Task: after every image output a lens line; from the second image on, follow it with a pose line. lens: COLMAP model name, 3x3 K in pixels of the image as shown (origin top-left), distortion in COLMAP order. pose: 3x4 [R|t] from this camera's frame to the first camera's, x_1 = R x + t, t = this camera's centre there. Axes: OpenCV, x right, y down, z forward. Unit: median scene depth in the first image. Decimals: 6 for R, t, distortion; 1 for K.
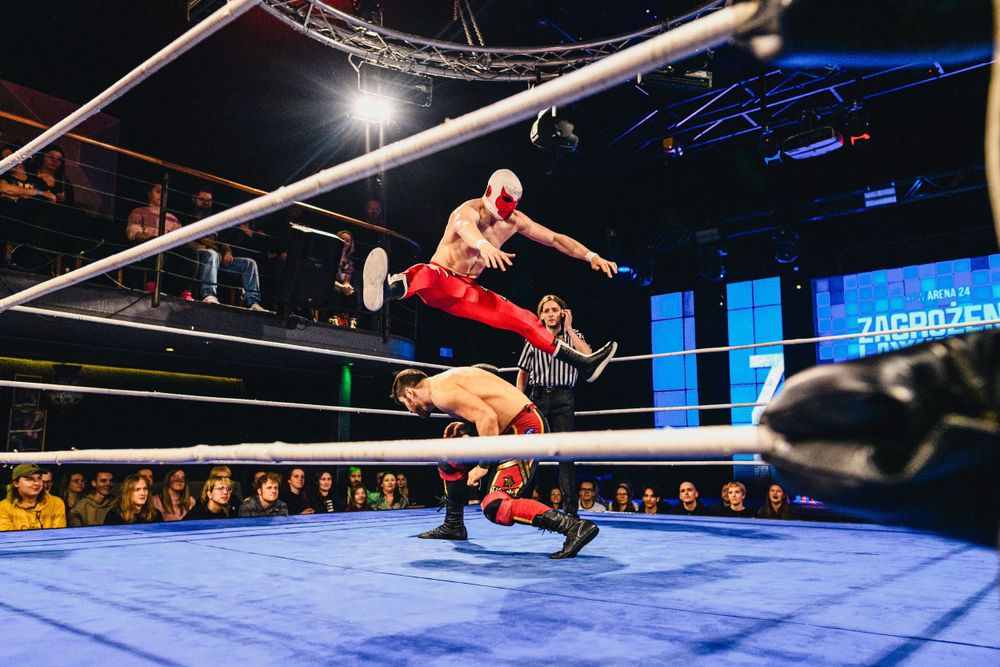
lens RADIAL K [[792.4, 0, 500.0], [0, 792.4, 333.5], [0, 0, 1]] dist [-0.000452, 0.000071]
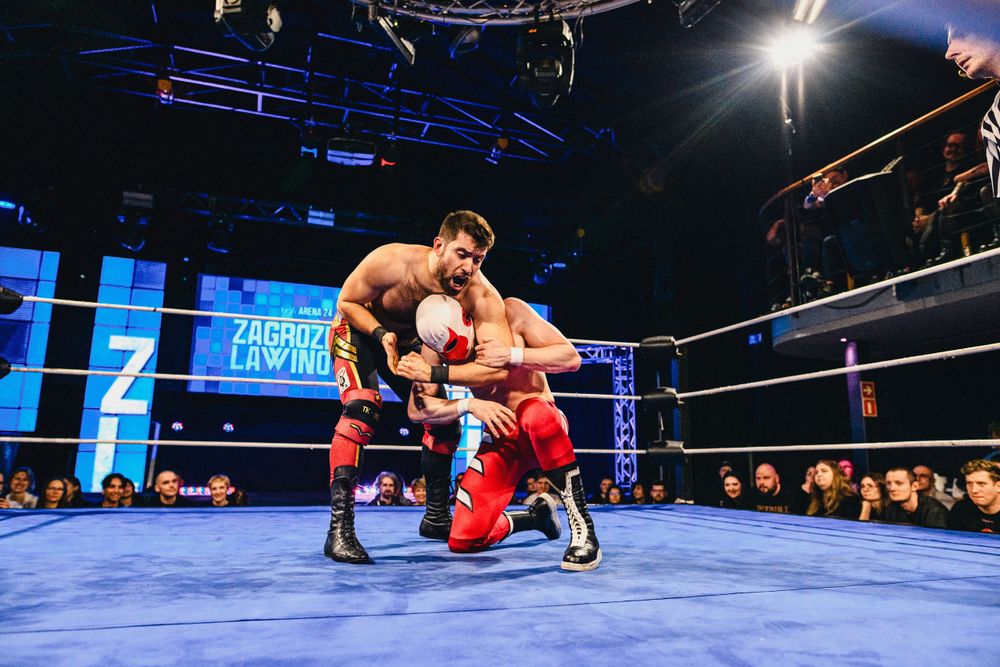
lens RADIAL K [[701.2, 0, 500.0], [0, 701.2, 333.5], [0, 0, 1]] dist [0.001092, 0.002745]
pose [[0.512518, 0.164134, 0.842844, -0.204125], [-0.153023, 0.983308, -0.098437, 0.048753], [-0.844931, -0.078524, 0.529079, 0.251365]]
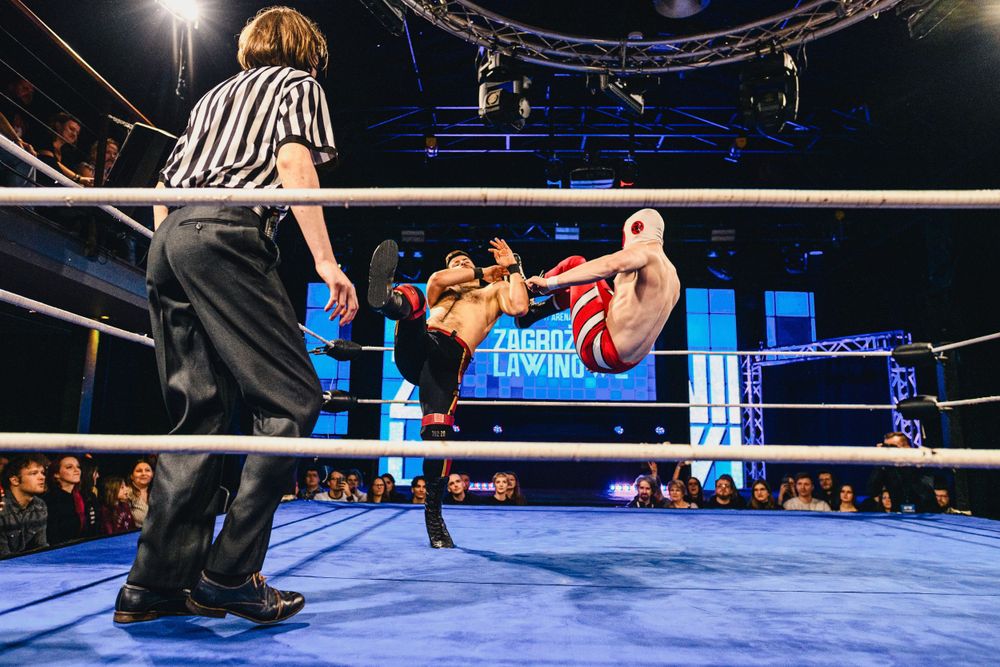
lens RADIAL K [[733.6, 0, 478.1], [0, 733.6, 335.0], [0, 0, 1]] dist [-0.078359, 0.099819]
pose [[0.794923, 0.110066, 0.596643, -0.261916], [-0.115282, 0.992893, -0.029570, 0.030059], [-0.595657, -0.045276, 0.801962, 0.201790]]
